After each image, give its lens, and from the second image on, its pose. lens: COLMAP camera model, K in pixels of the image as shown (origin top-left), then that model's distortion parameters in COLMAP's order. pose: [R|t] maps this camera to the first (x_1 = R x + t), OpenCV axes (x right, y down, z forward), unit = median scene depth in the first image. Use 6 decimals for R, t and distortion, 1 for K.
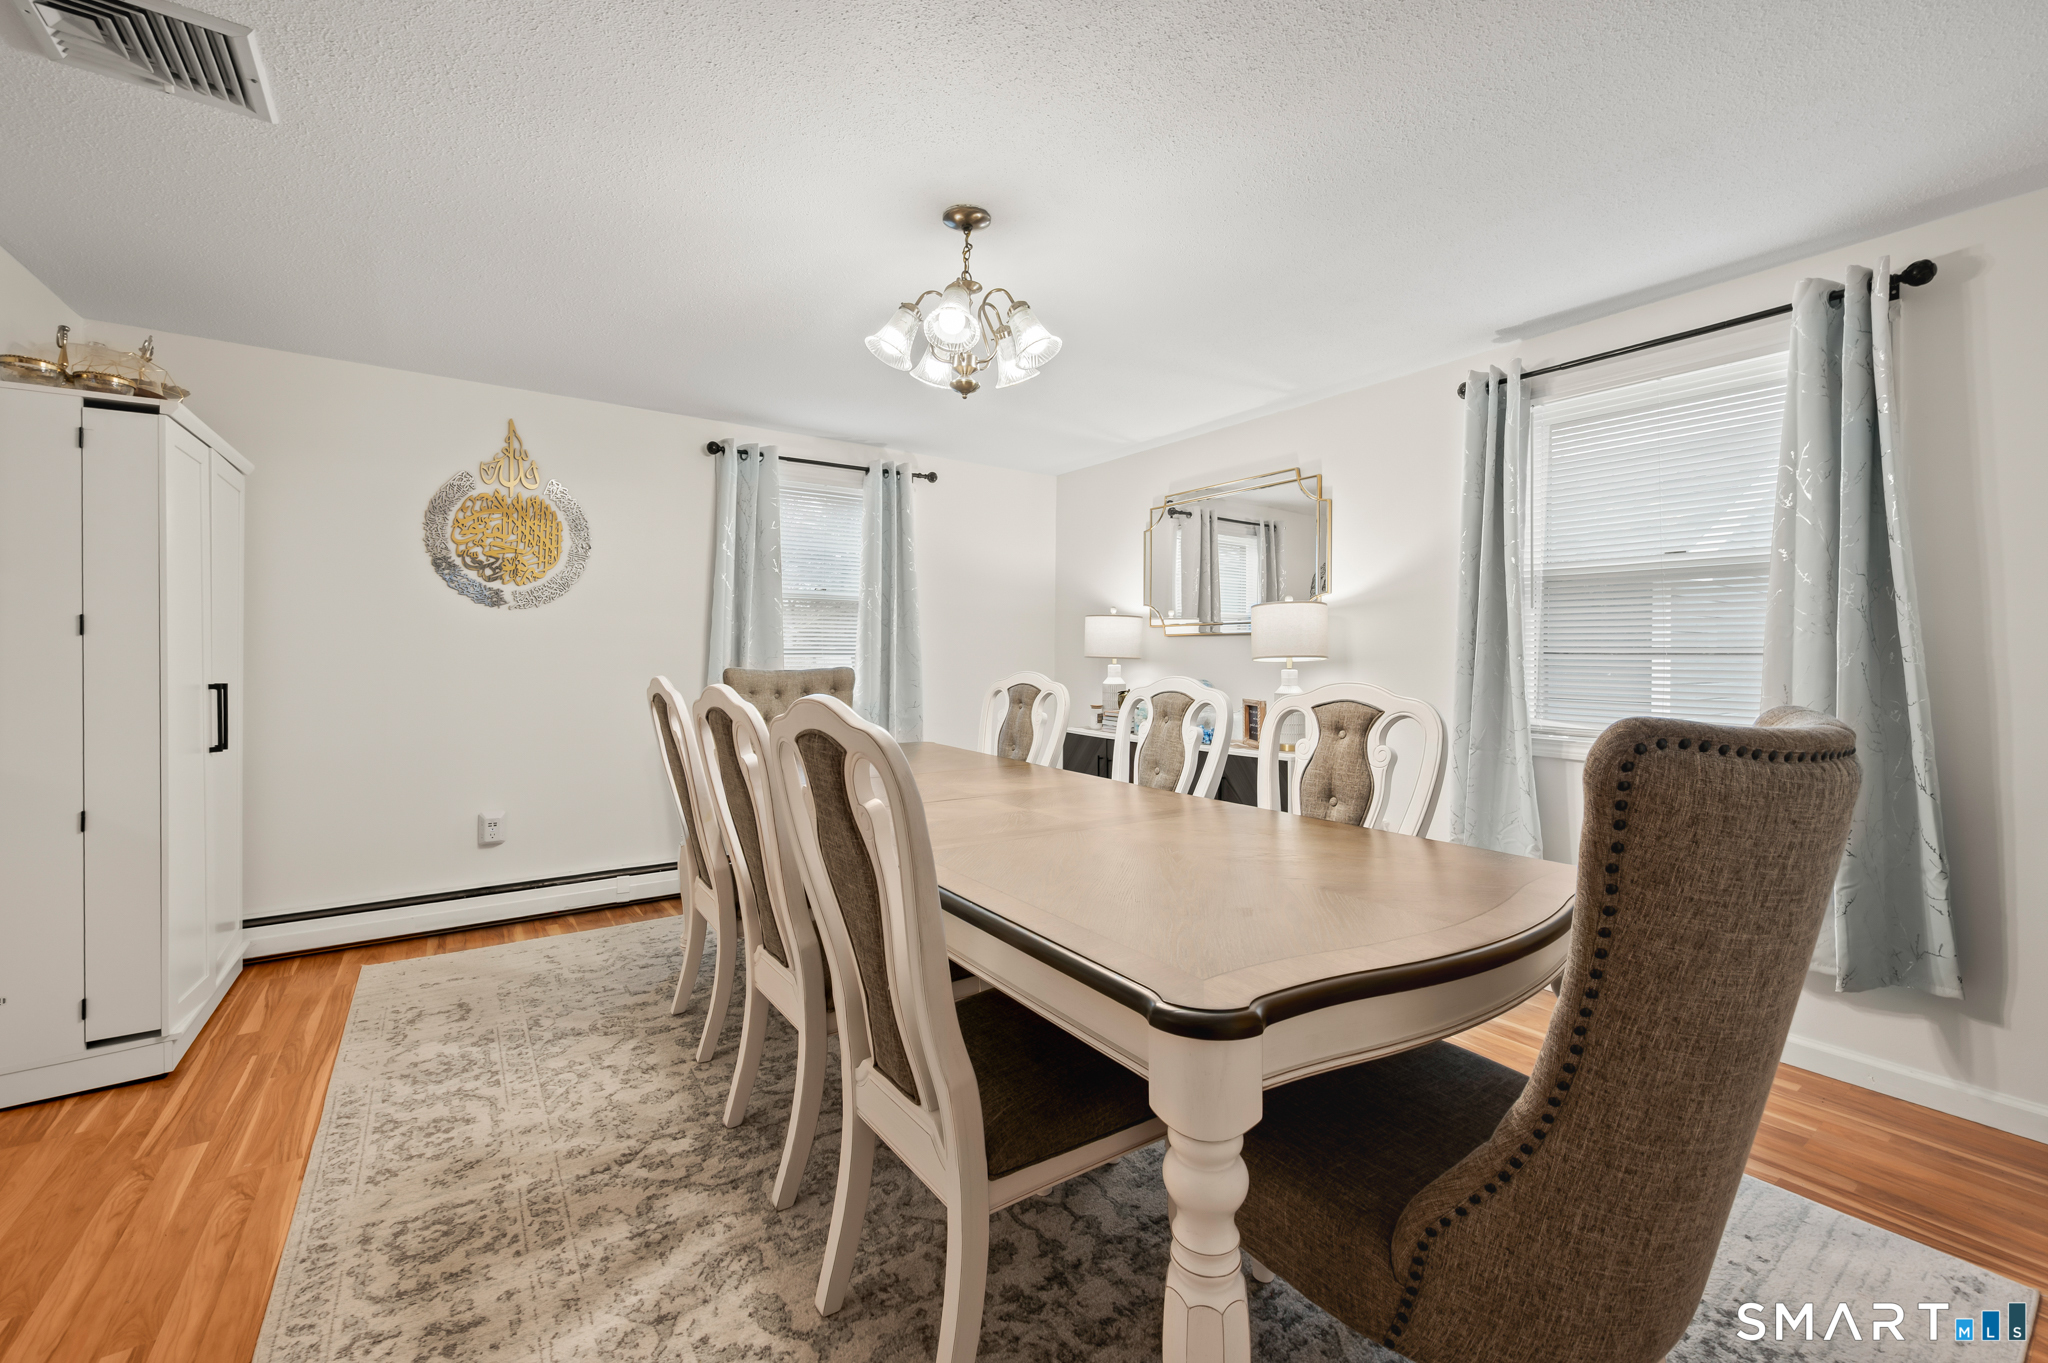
lens RADIAL K [[829.8, 0, 1030.5], [0, 829.8, 678.2], [0, 0, 1]] dist [-0.001764, -0.000426]
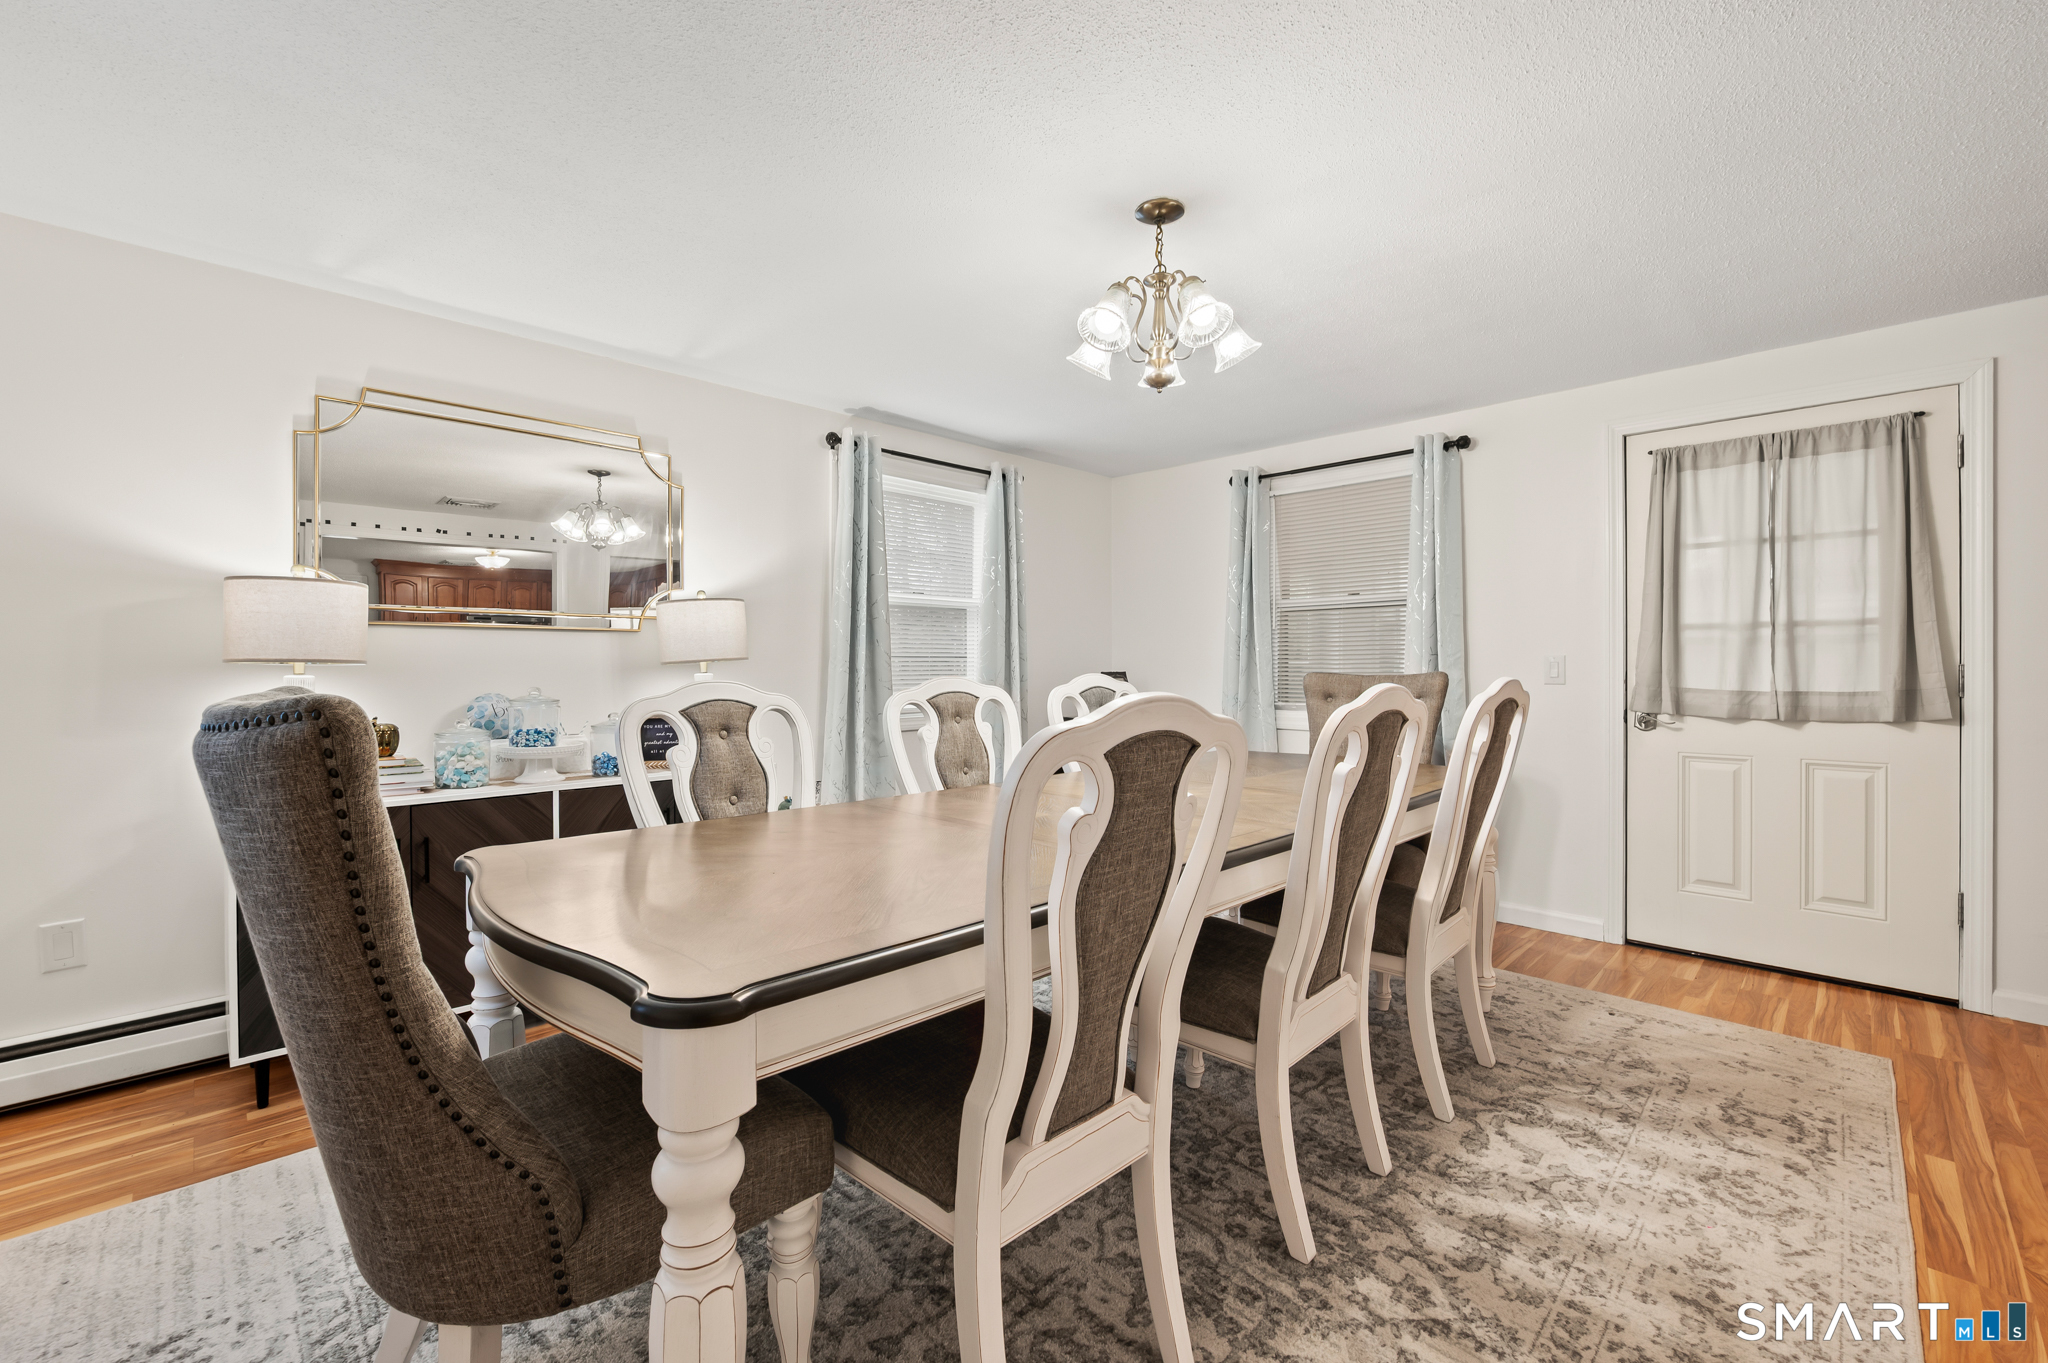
lens RADIAL K [[829.8, 0, 1030.5], [0, 829.8, 678.2], [0, 0, 1]] dist [-0.001764, -0.000426]
pose [[-0.177824, -0.017626, 0.983904, -1.253689], [0.019271, 0.999585, 0.021390, -0.031277], [-0.983874, 0.022764, -0.177411, 1.613872]]
